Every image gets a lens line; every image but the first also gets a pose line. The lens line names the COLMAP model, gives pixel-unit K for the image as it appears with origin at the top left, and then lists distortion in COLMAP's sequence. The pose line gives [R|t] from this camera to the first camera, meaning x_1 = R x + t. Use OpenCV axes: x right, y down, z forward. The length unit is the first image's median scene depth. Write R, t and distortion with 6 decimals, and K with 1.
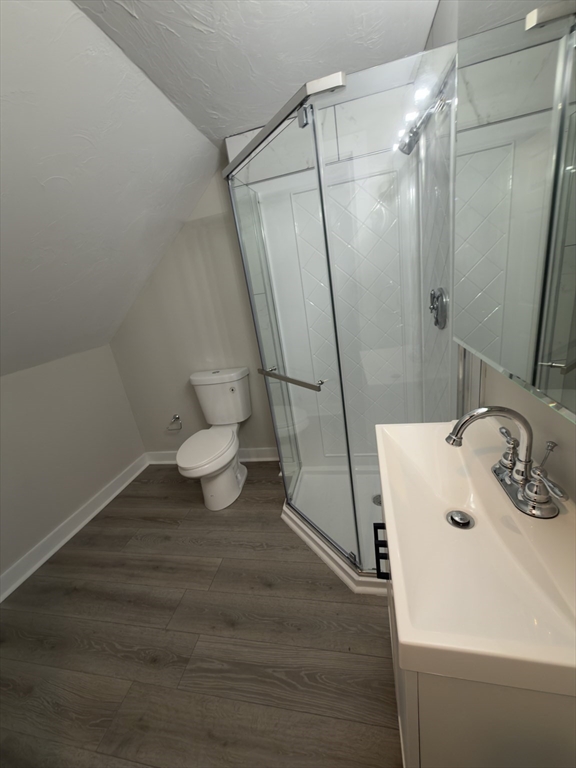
lens RADIAL K [[306.5, 0, 288.3], [0, 306.5, 385.0], [0, 0, 1]] dist [0.000553, 0.000844]
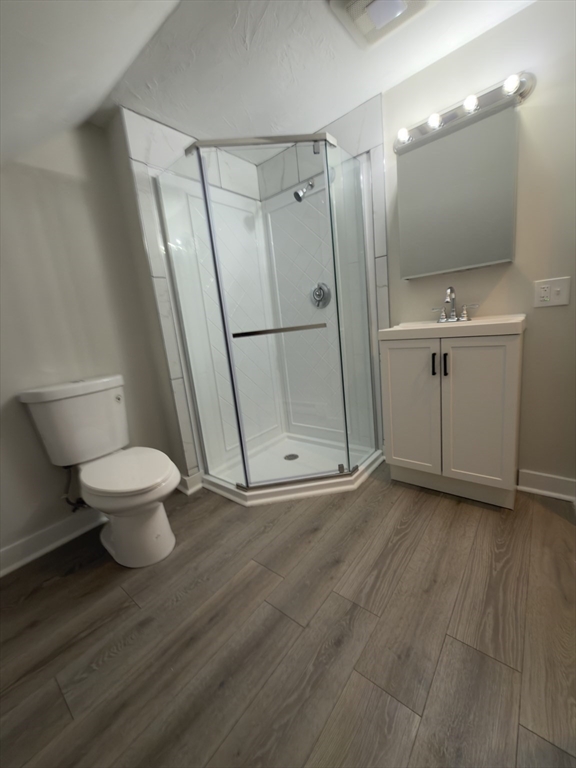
lens RADIAL K [[306.5, 0, 288.3], [0, 306.5, 385.0], [0, 0, 1]] dist [0.000553, 0.000844]
pose [[0.468961, -0.075651, 0.879973, -0.943269], [0.309048, 0.947396, -0.083253, 0.255563], [-0.827384, 0.310996, 0.467672, 0.450204]]
